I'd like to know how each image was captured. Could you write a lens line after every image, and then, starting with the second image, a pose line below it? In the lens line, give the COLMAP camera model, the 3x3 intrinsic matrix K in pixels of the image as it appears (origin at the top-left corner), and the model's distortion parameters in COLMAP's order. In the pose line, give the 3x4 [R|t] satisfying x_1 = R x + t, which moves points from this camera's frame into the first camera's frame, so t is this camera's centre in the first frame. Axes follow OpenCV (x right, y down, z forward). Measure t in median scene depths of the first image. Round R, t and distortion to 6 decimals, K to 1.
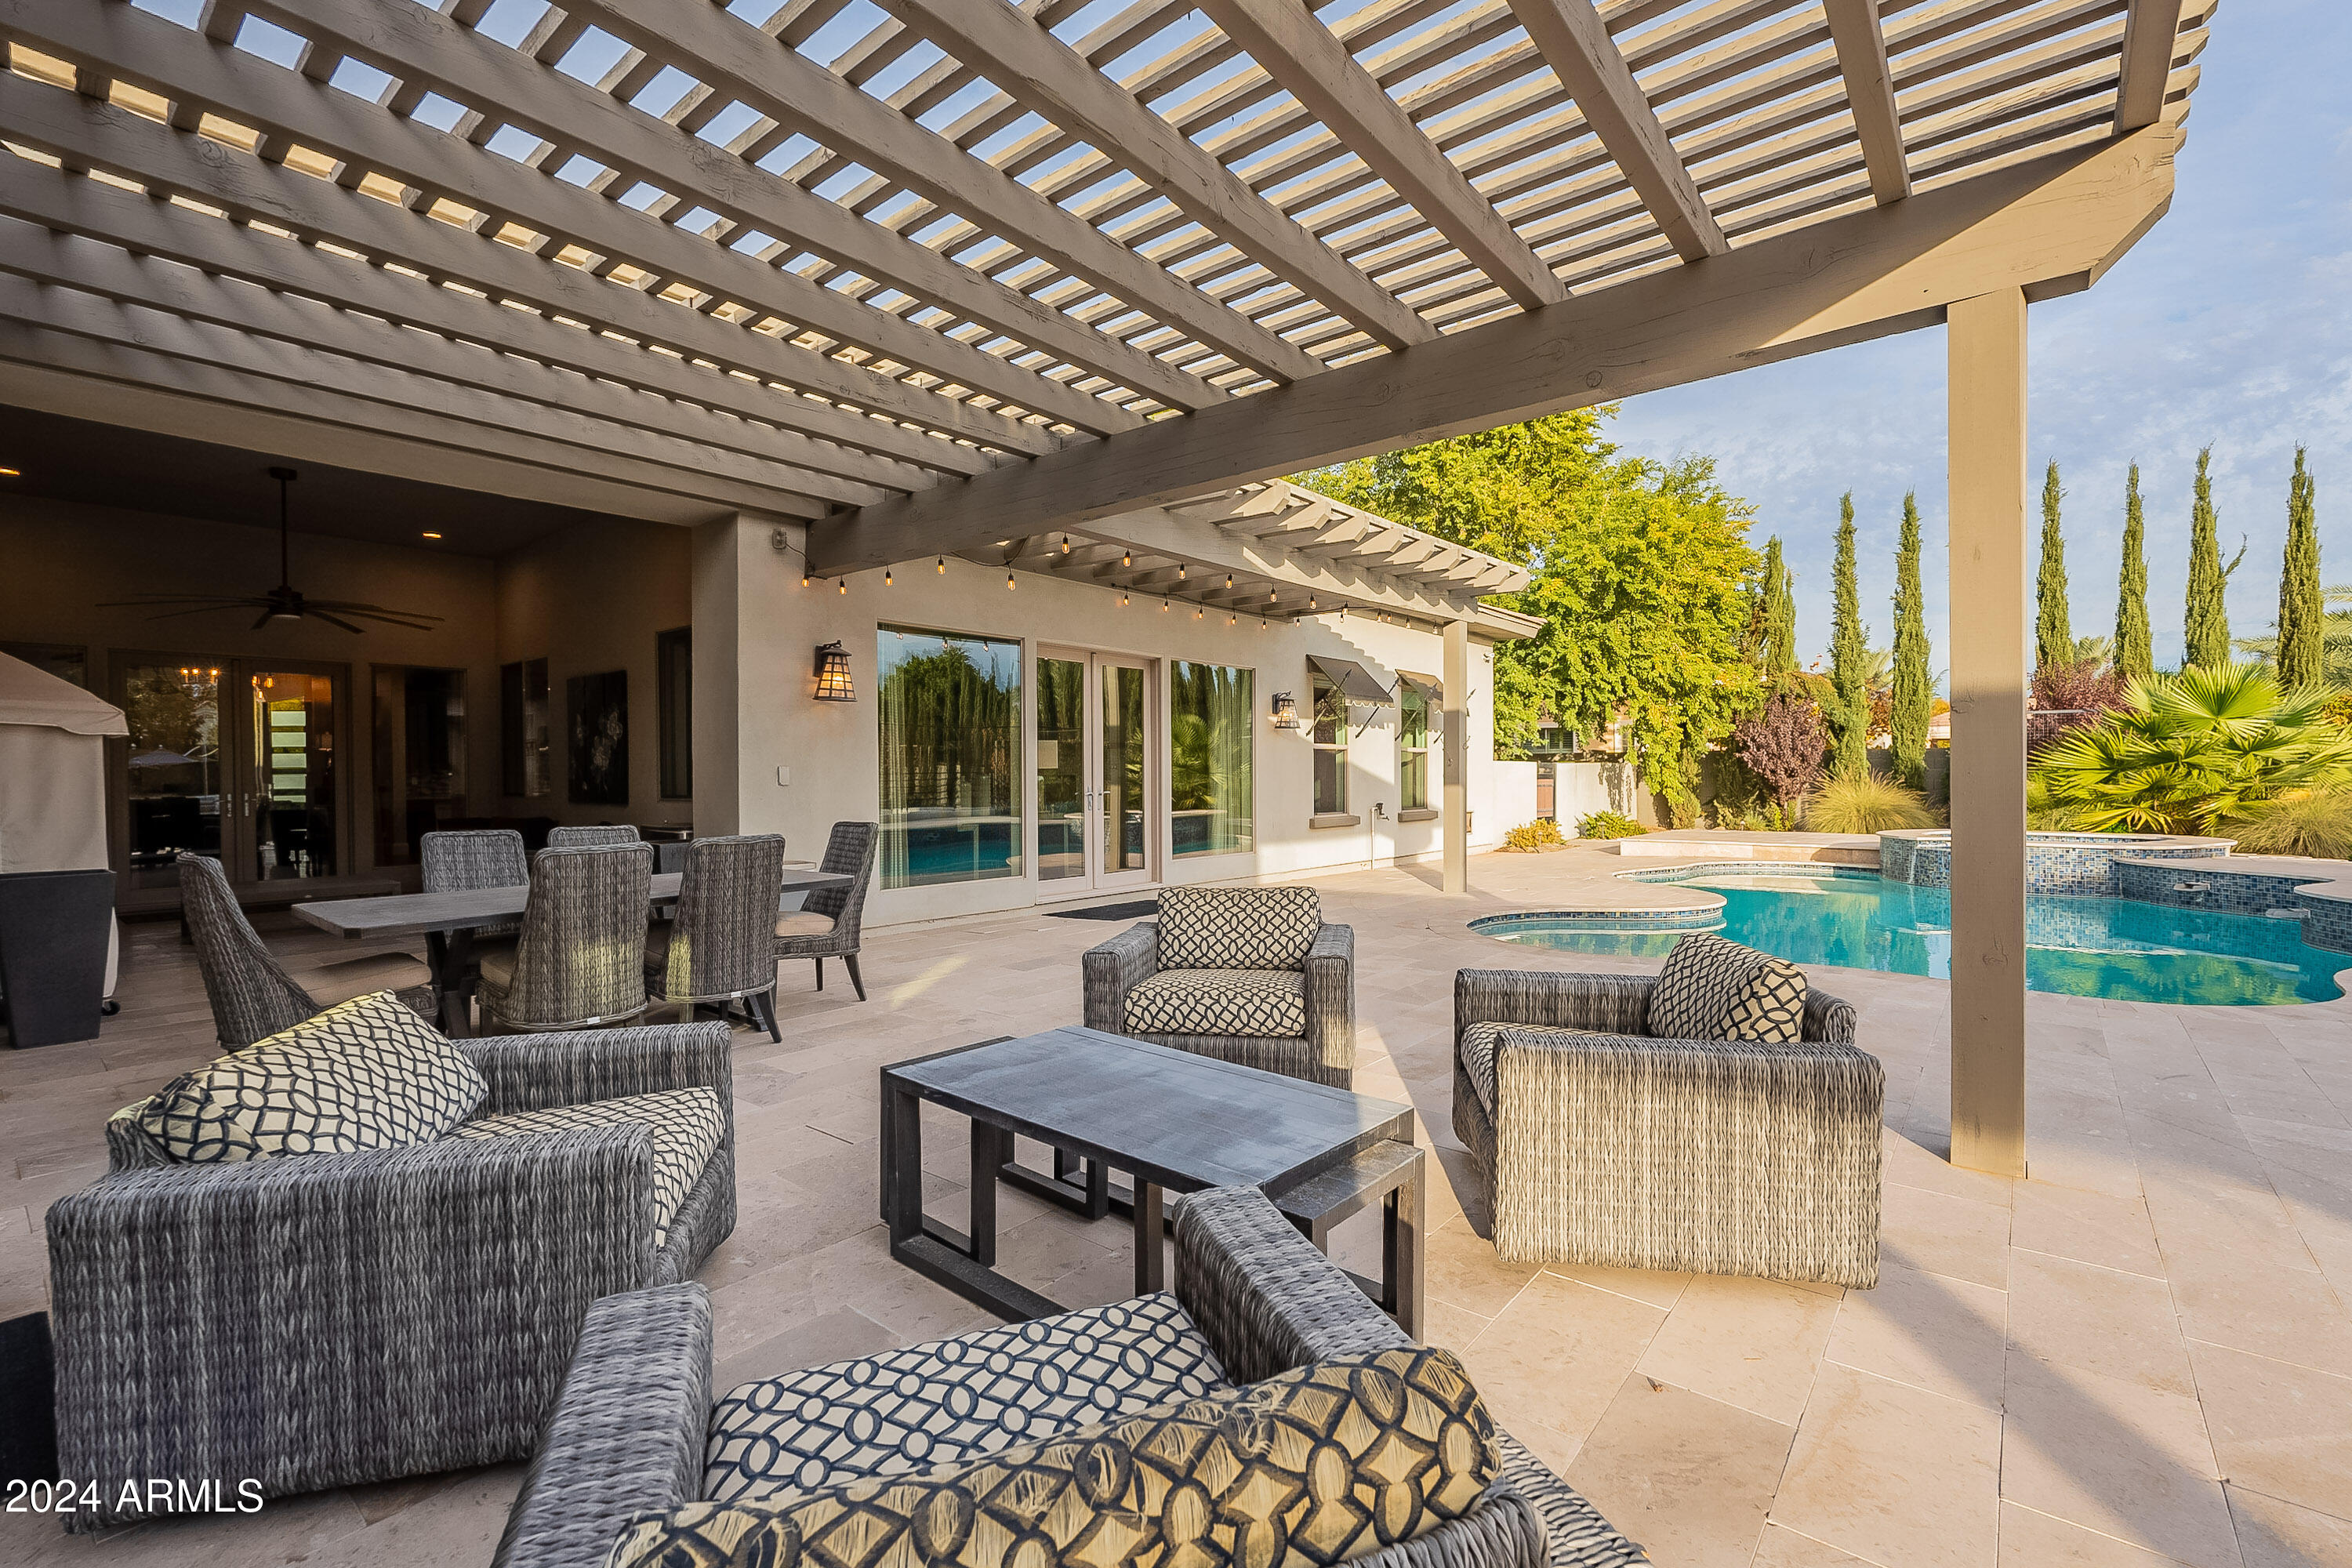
lens RADIAL K [[1035.2, 0, 1175.5], [0, 1035.2, 785.7], [0, 0, 1]] dist [-0.000389, -0.000009]
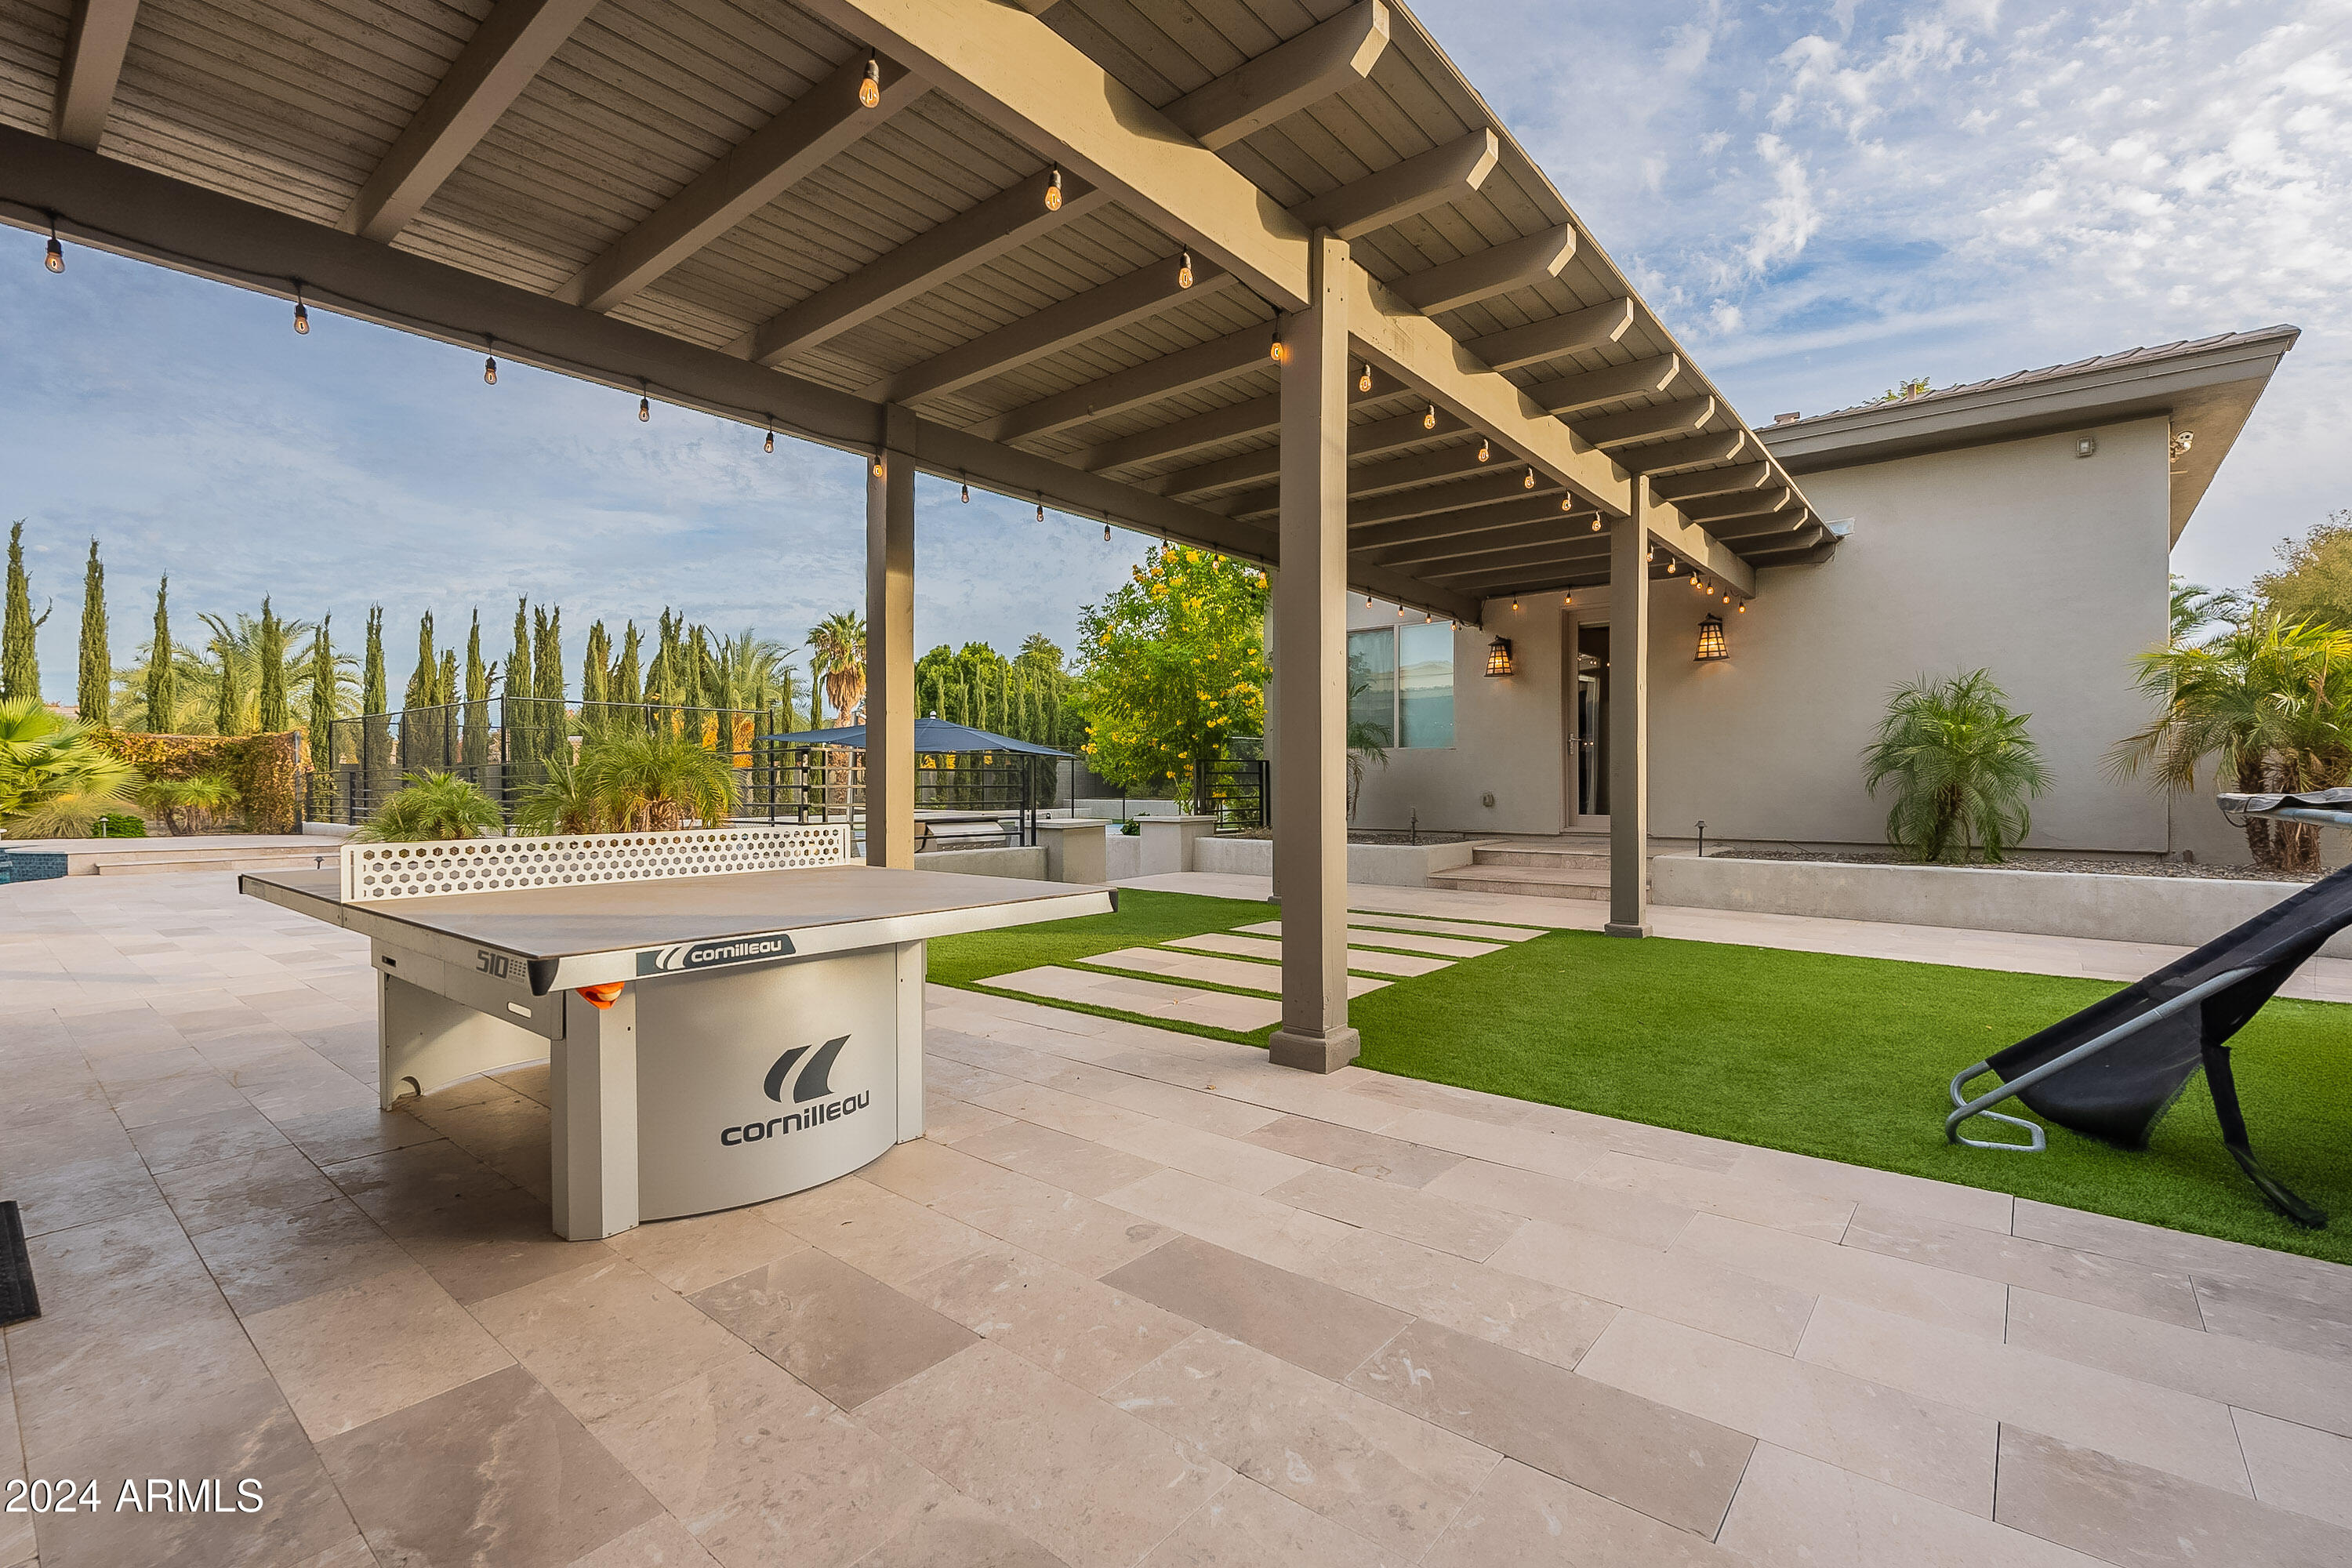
lens RADIAL K [[1035.2, 0, 1178.0], [0, 1035.2, 783.7], [0, 0, 1]] dist [-0.000389, -0.000009]
pose [[0.002086, -0.003874, 0.999990, -0.328359], [0.019583, 0.999801, 0.003833, 0.013913], [-0.999806, 0.019575, 0.002162, -0.520493]]
